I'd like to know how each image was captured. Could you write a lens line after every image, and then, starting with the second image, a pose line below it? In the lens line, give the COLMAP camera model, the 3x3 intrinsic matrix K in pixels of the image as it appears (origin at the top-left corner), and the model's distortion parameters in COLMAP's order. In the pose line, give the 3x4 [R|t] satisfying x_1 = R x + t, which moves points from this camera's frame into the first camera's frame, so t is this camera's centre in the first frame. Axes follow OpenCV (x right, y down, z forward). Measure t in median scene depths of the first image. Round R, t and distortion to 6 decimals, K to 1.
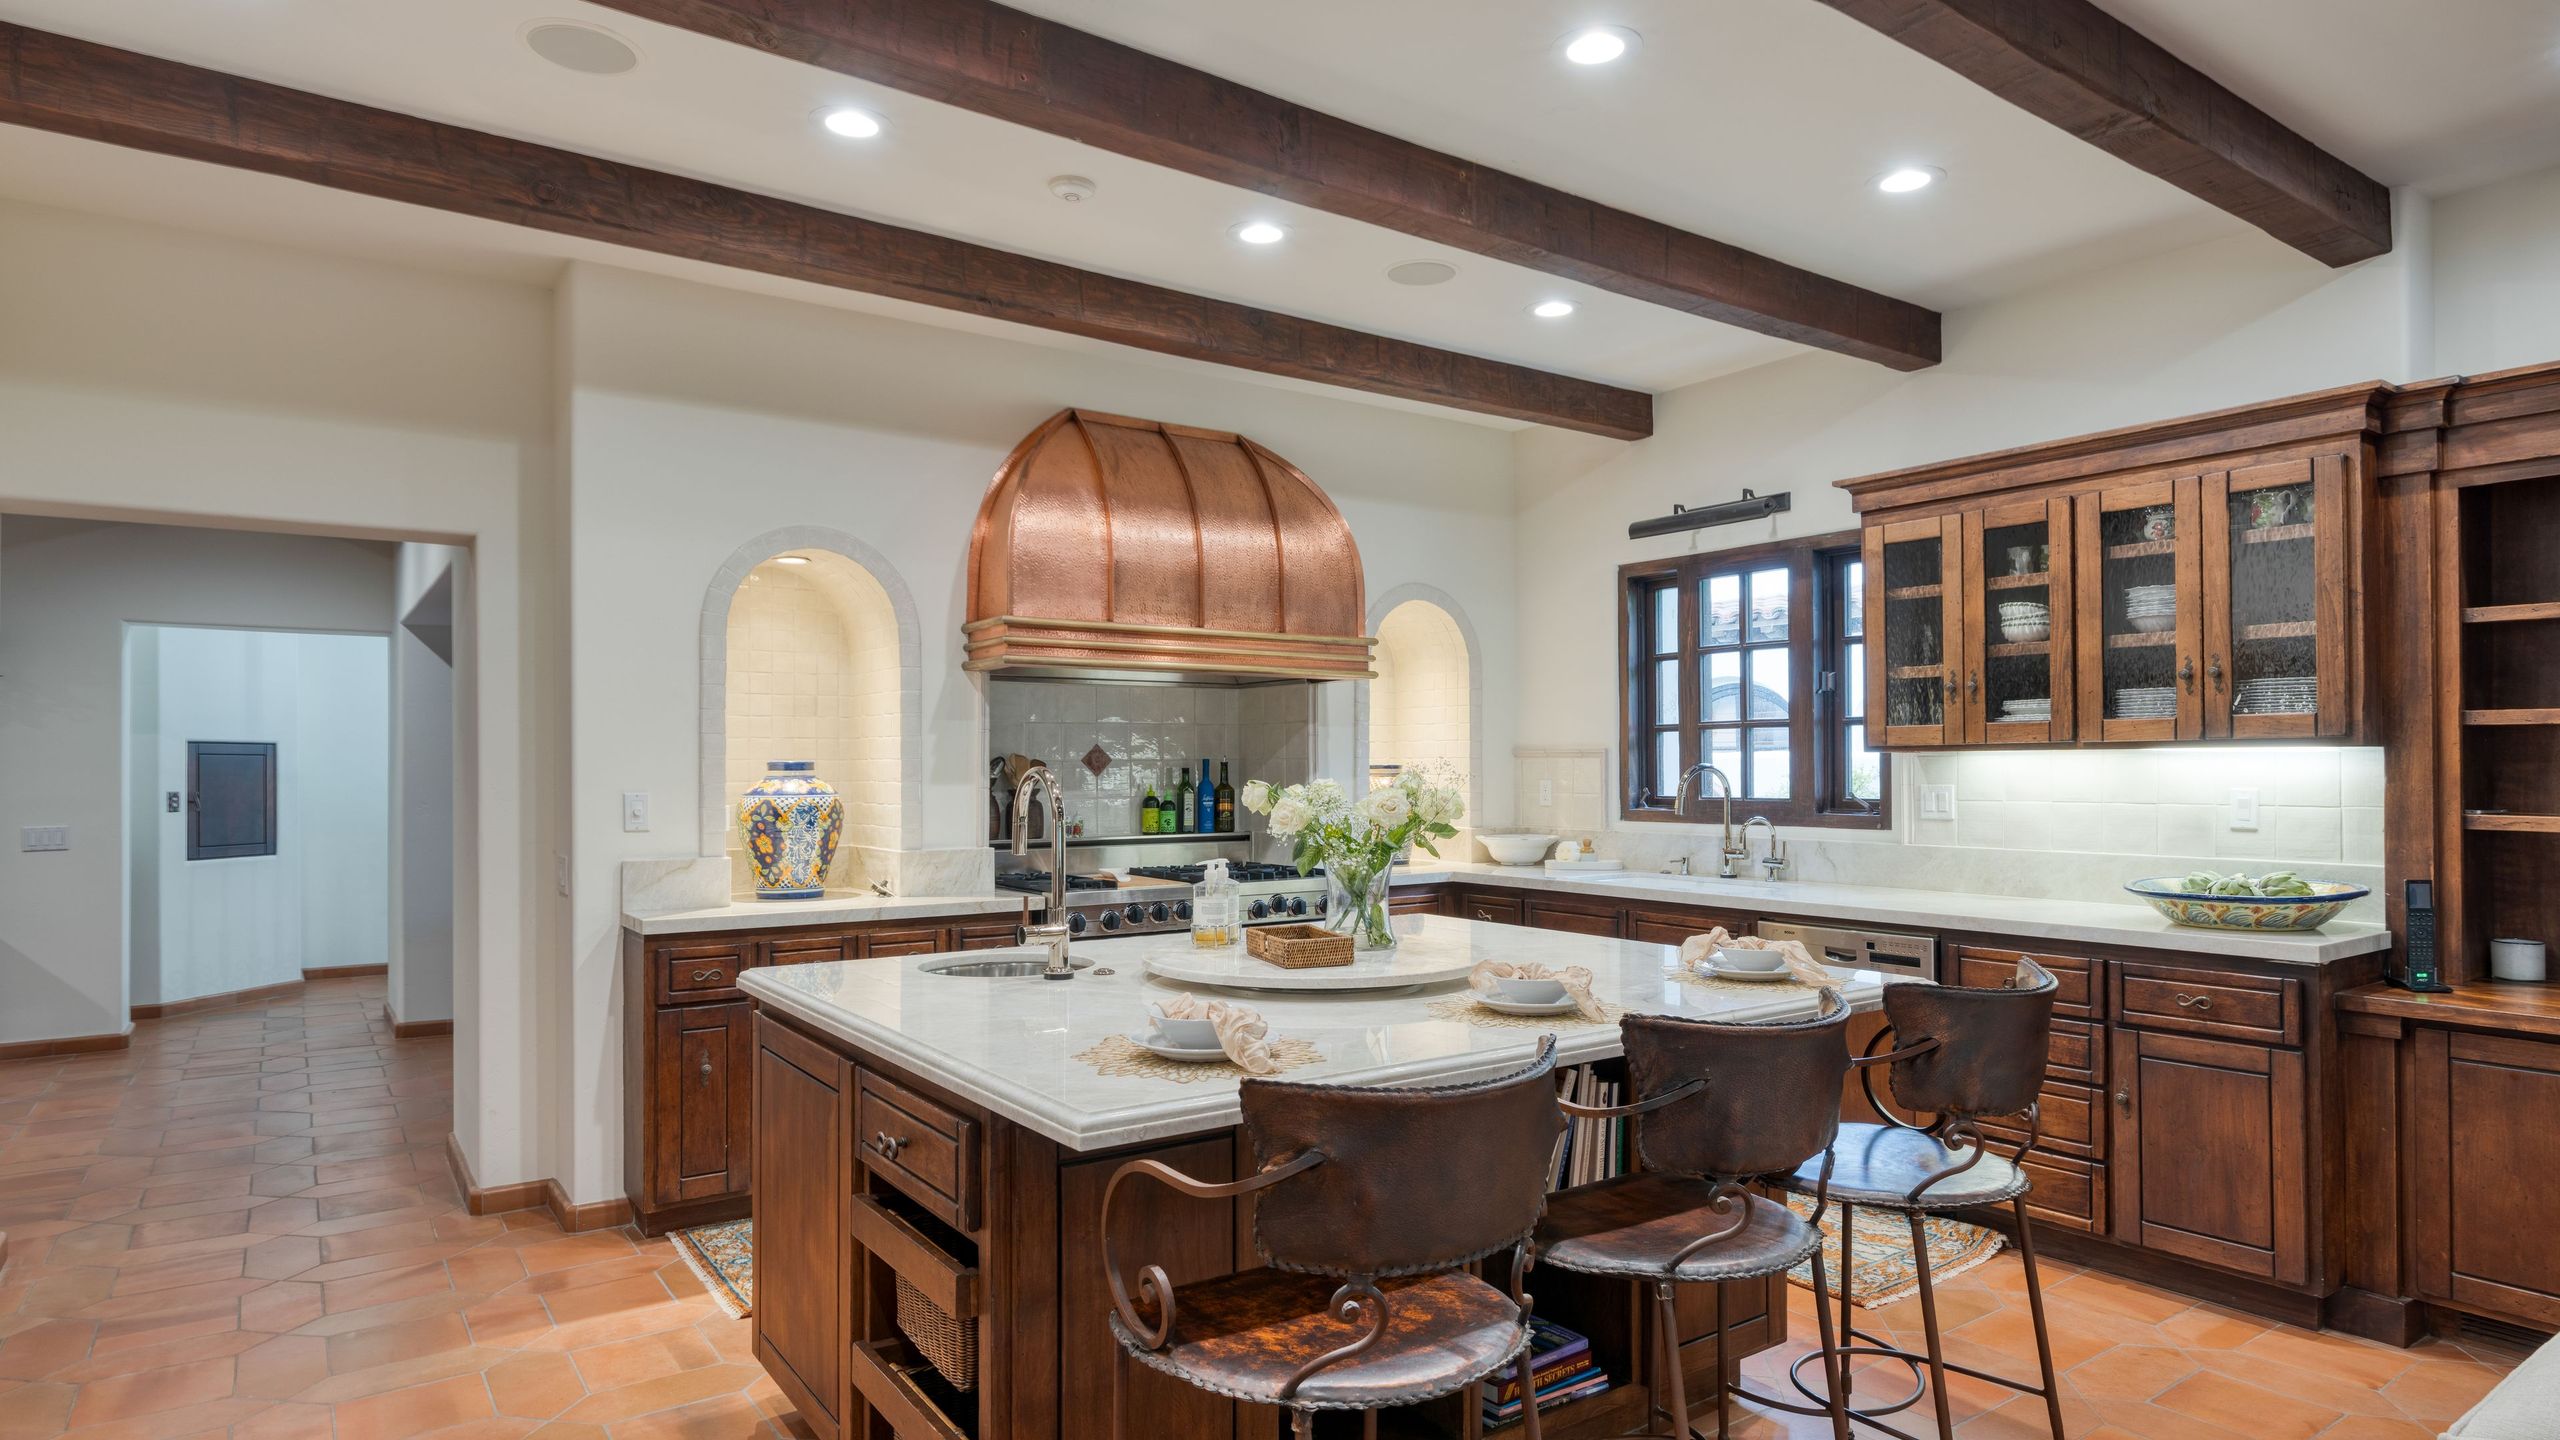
lens RADIAL K [[1411.1, 0, 1284.0], [0, 1411.1, 755.6], [0, 0, 1]] dist [-0.011659, 0.002453]
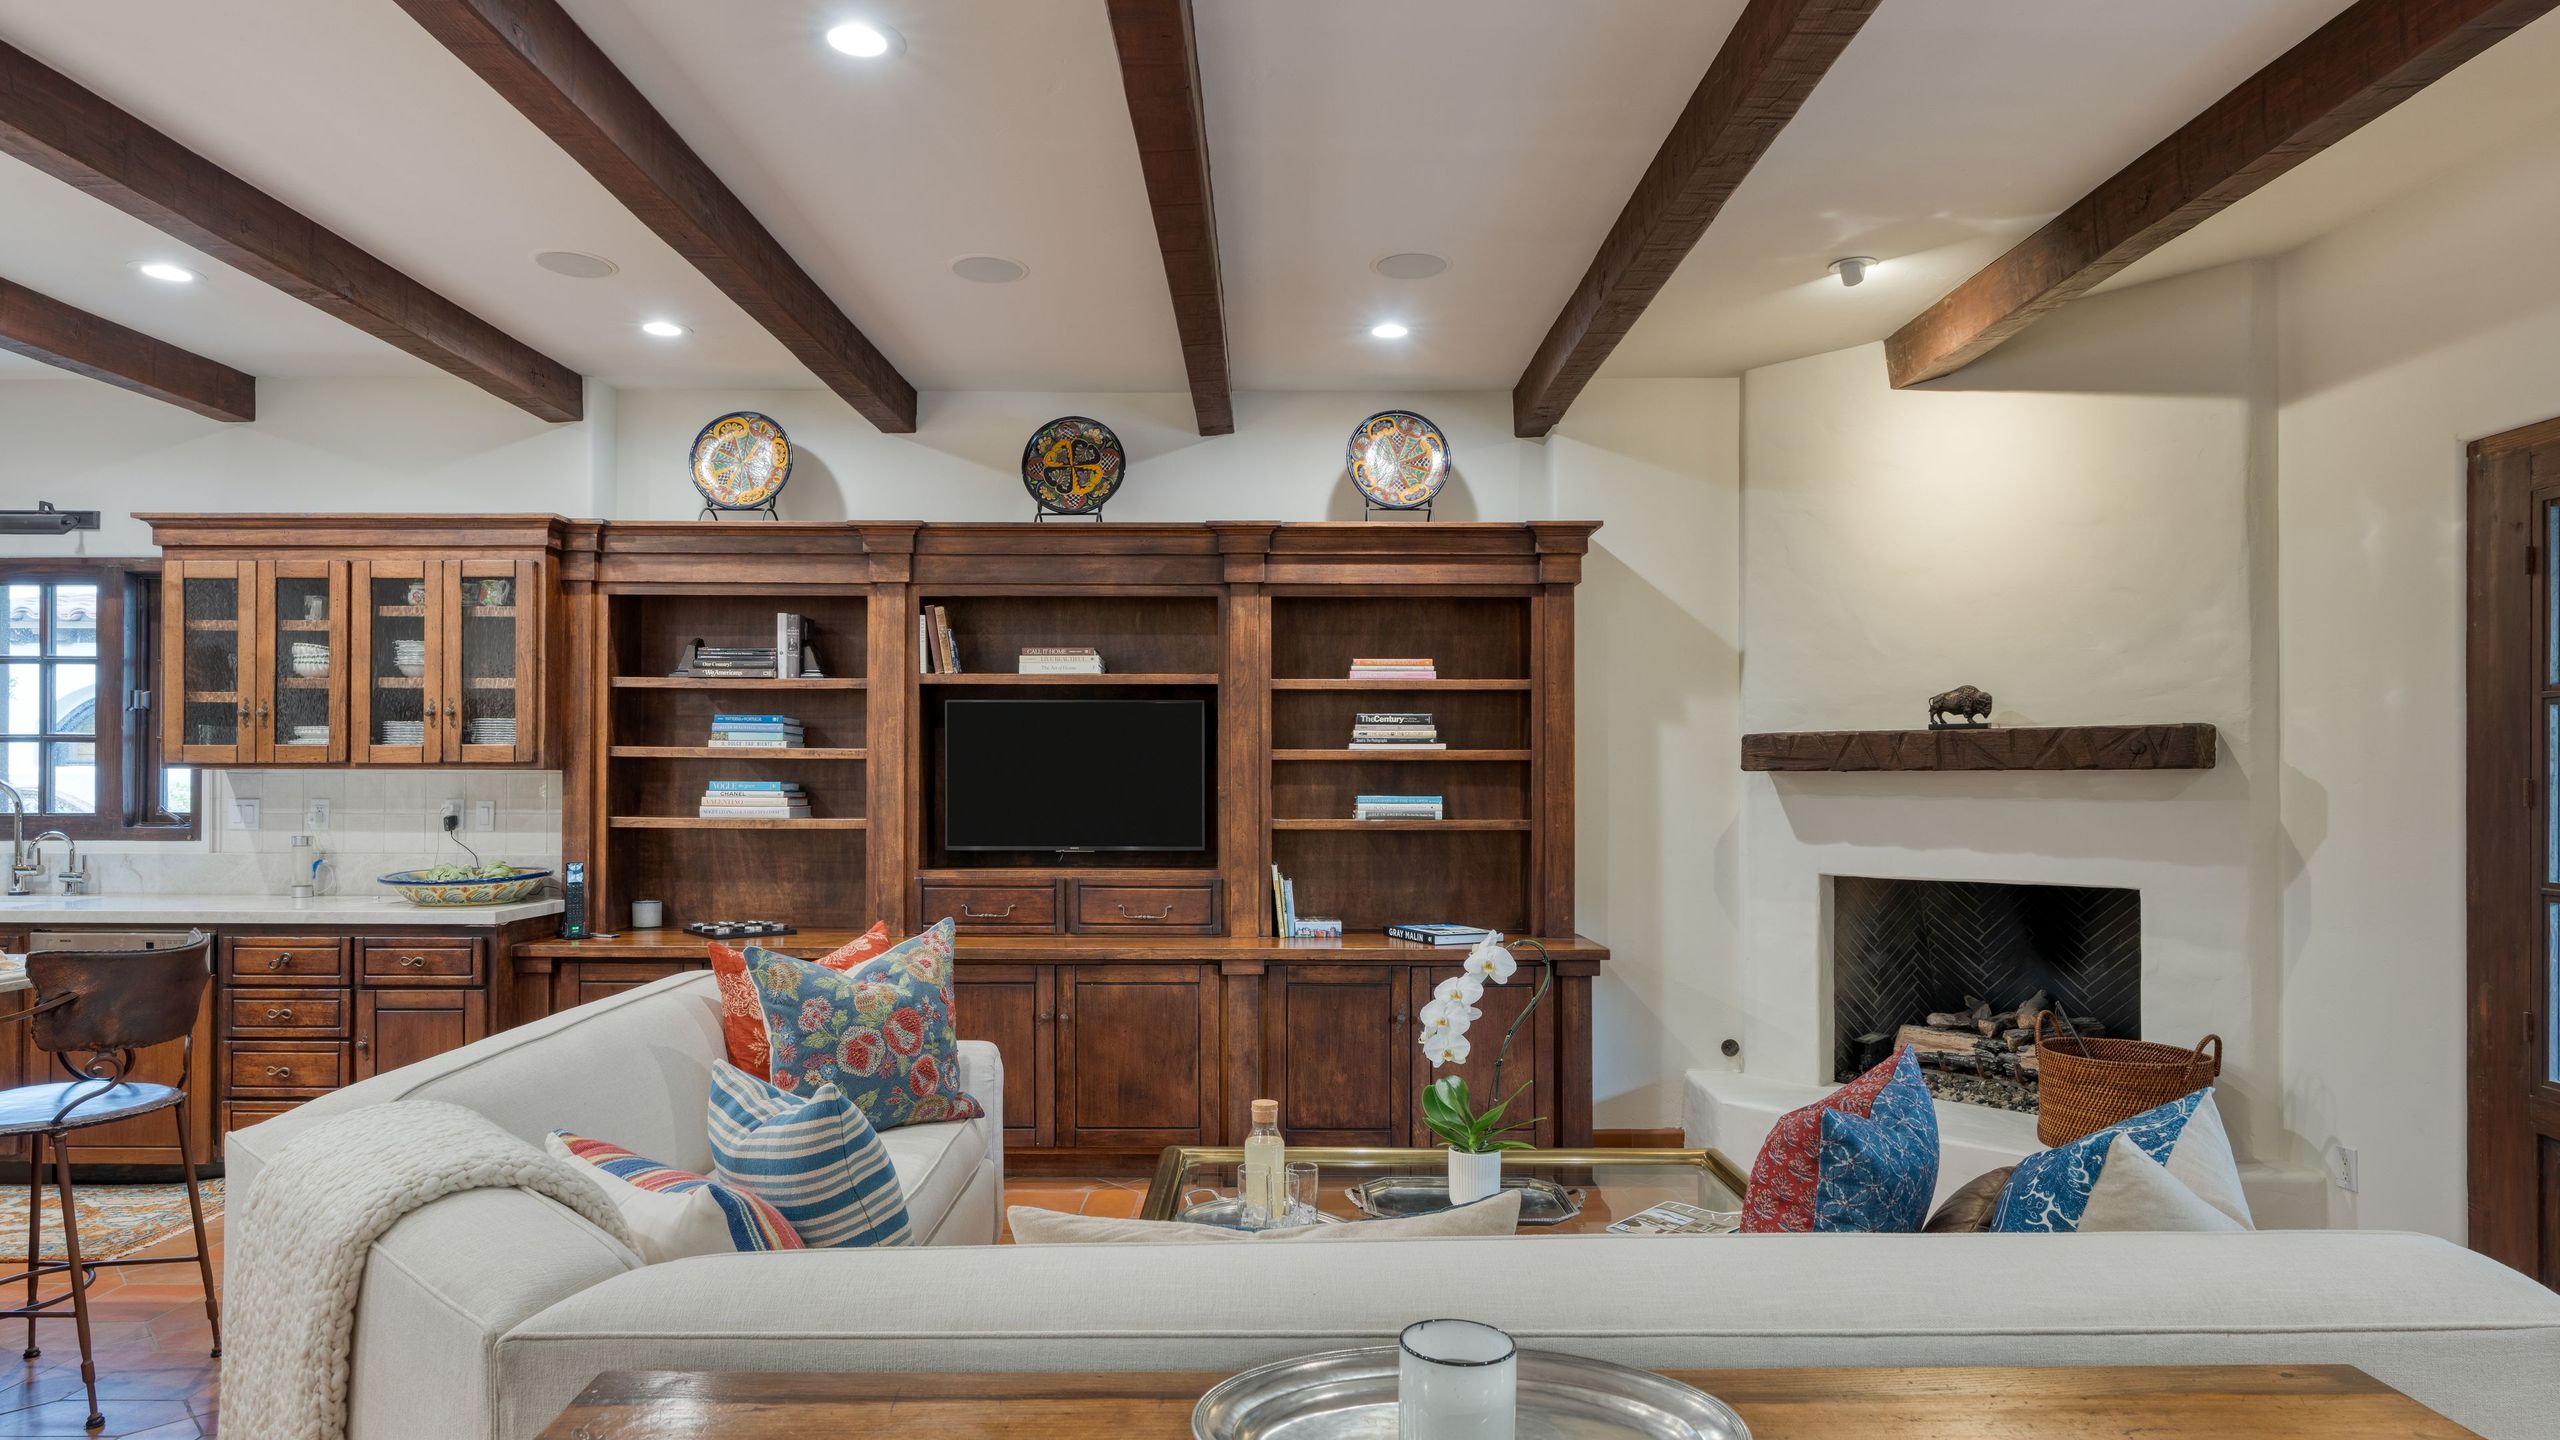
lens RADIAL K [[1411.1, 0, 1251.3], [0, 1411.1, 776.5], [0, 0, 1]] dist [-0.011659, 0.002453]
pose [[0.577590, 0.010872, 0.816255, 0.020541], [-0.012169, 0.999915, -0.004707, -0.001477], [-0.816236, -0.007215, 0.577673, -0.329377]]
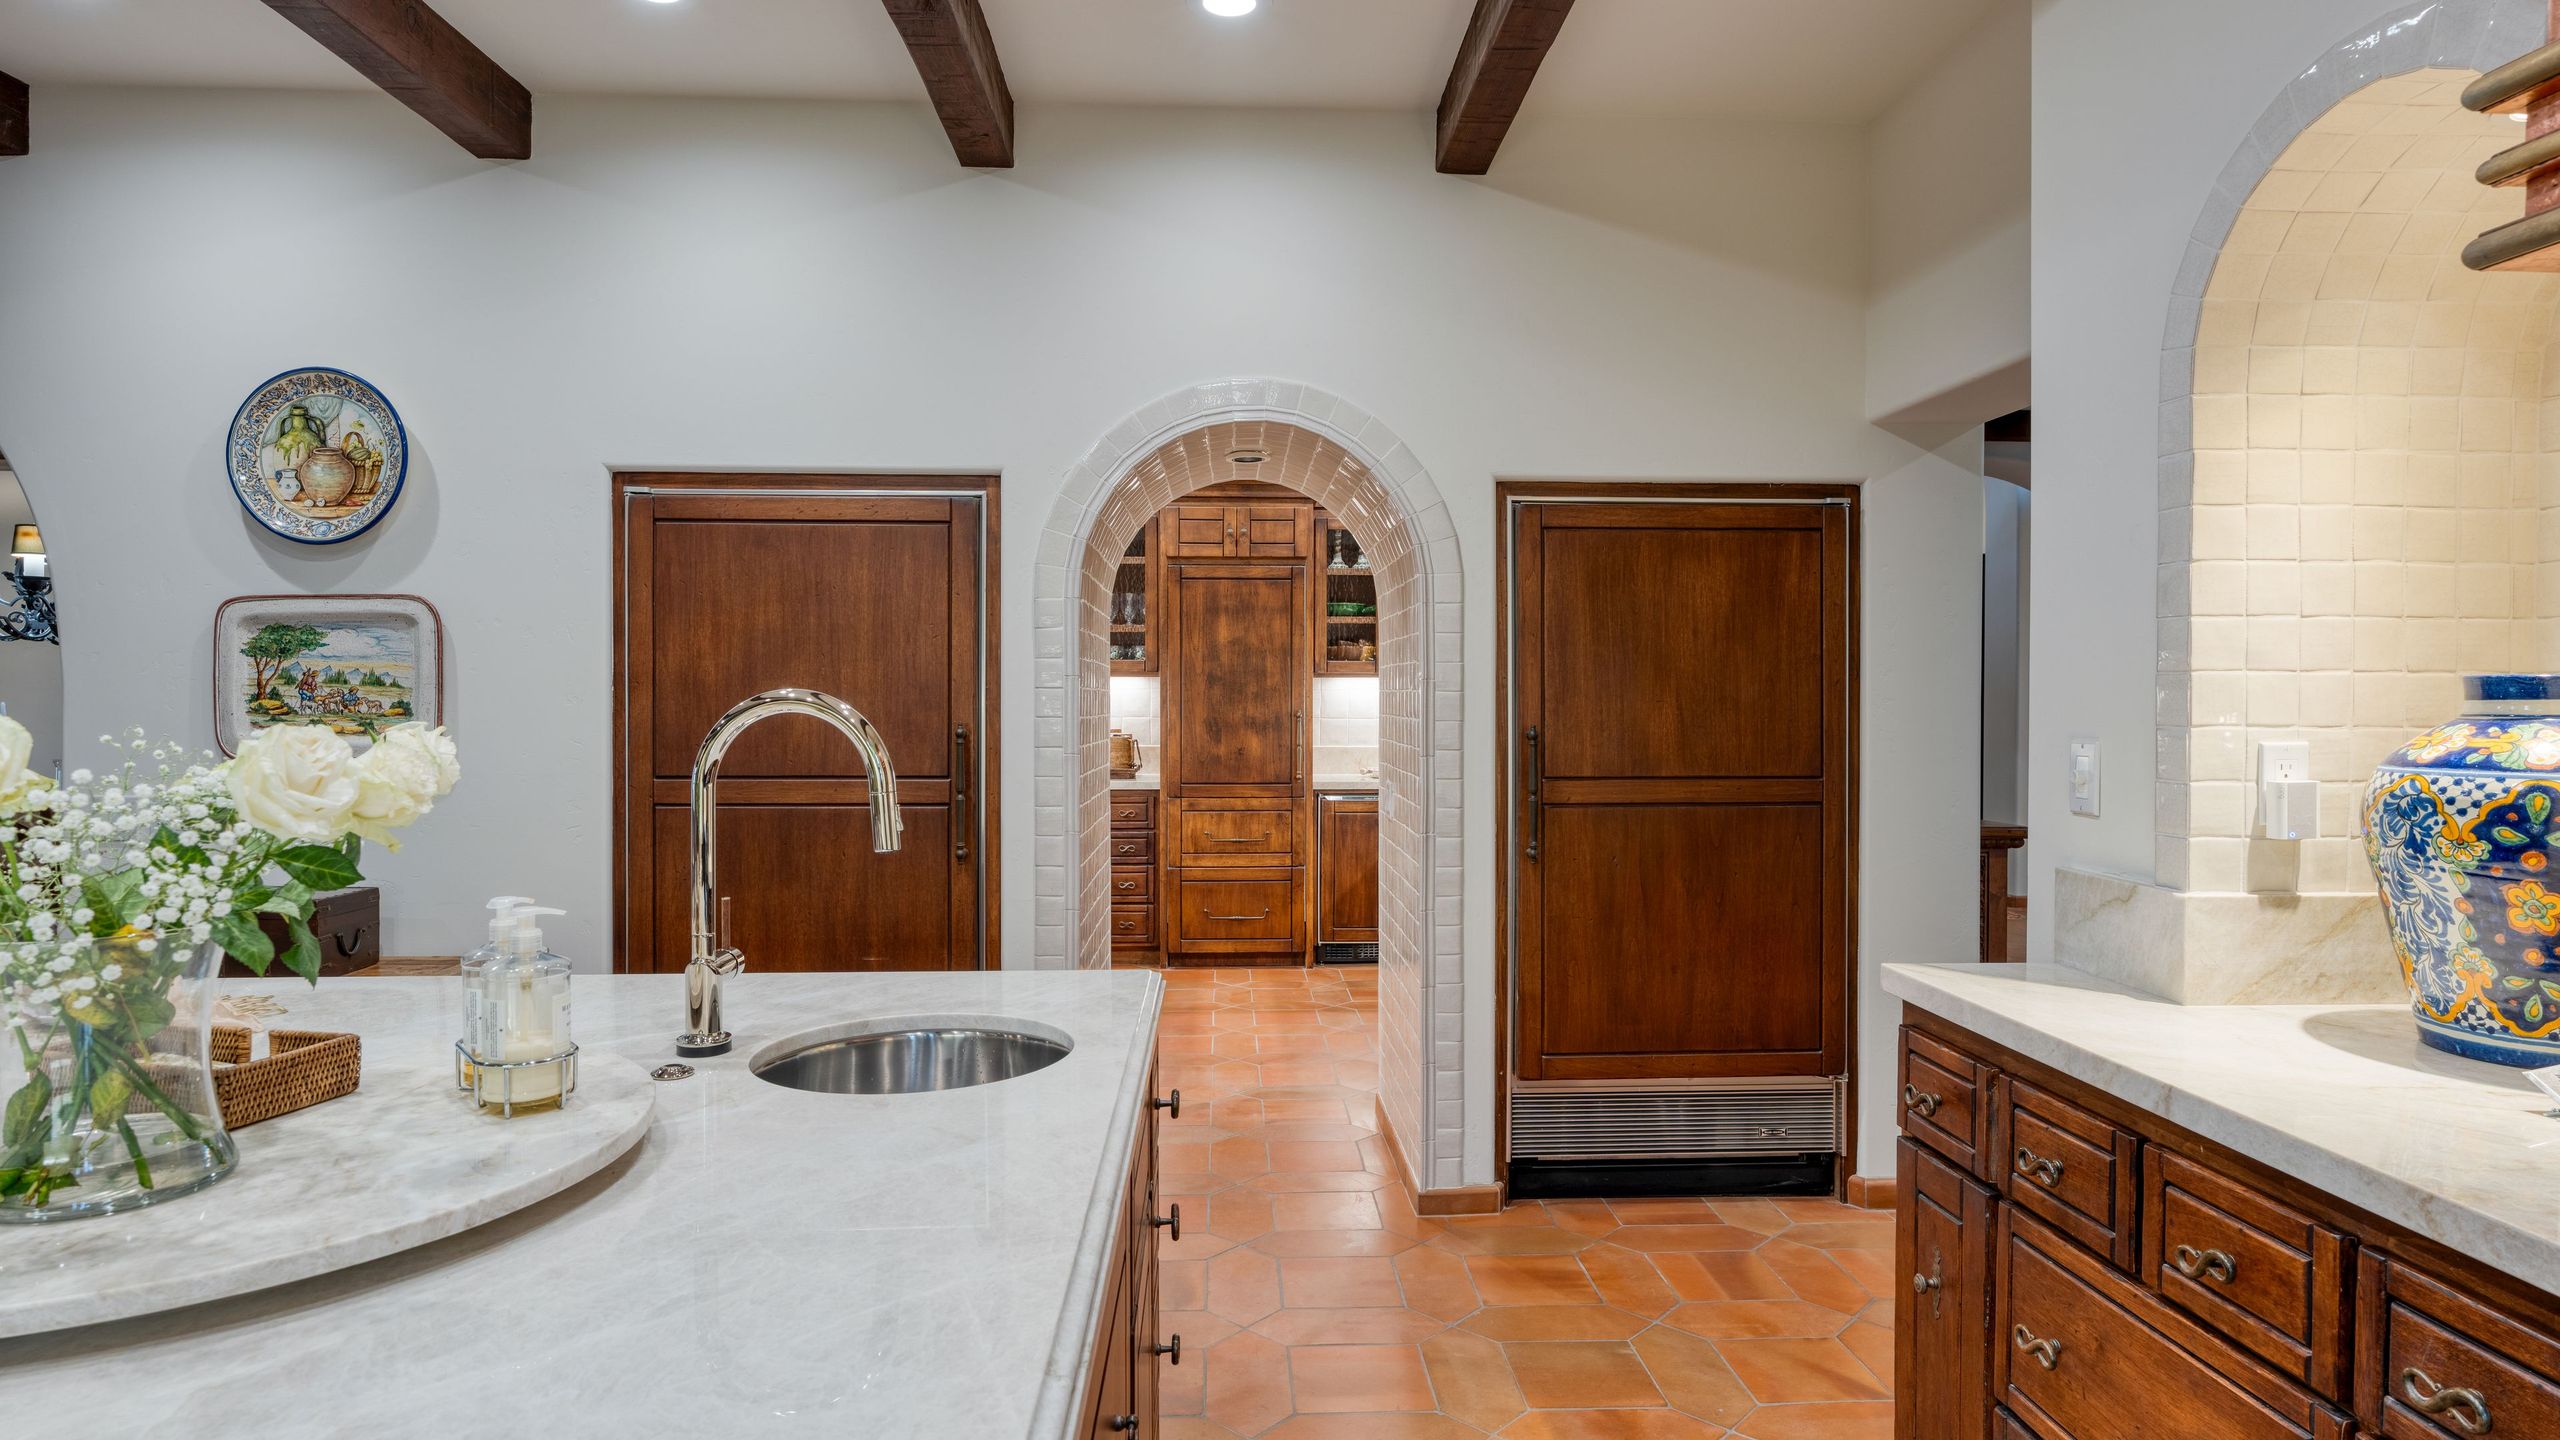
lens RADIAL K [[1411.1, 0, 1278.8], [0, 1411.1, 721.2], [0, 0, 1]] dist [-0.011659, 0.002453]
pose [[-0.545600, 0.018704, -0.837837, 0.137970], [0.010602, 0.999825, 0.015415, 0.008701], [0.837978, -0.000472, -0.545703, 1.064858]]
